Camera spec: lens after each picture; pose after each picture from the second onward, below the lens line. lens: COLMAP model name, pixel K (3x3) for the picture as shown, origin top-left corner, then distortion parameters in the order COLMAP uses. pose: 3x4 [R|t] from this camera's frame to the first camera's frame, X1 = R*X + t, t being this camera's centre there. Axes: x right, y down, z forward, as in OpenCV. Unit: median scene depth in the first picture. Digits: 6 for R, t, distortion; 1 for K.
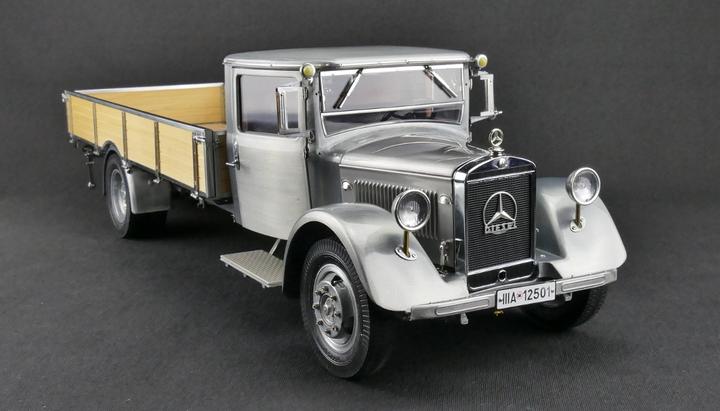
lens RADIAL K [[940.9, 0, 360.0], [0, 940.9, 205.5], [0, 0, 1]] dist [-0.007599, -0.012386]
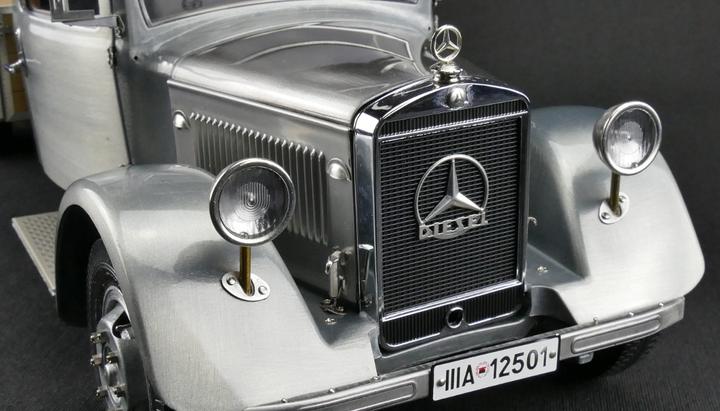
lens RADIAL K [[1028.1, 0, 360.0], [0, 1028.1, 205.5], [0, 0, 1]] dist [0.001036, -0.010833]
pose [[0.999167, 0.025358, -0.031962, 0.117524], [-0.021064, 0.991529, 0.128168, -0.055621], [0.034941, -0.127388, 0.991237, 0.462947]]
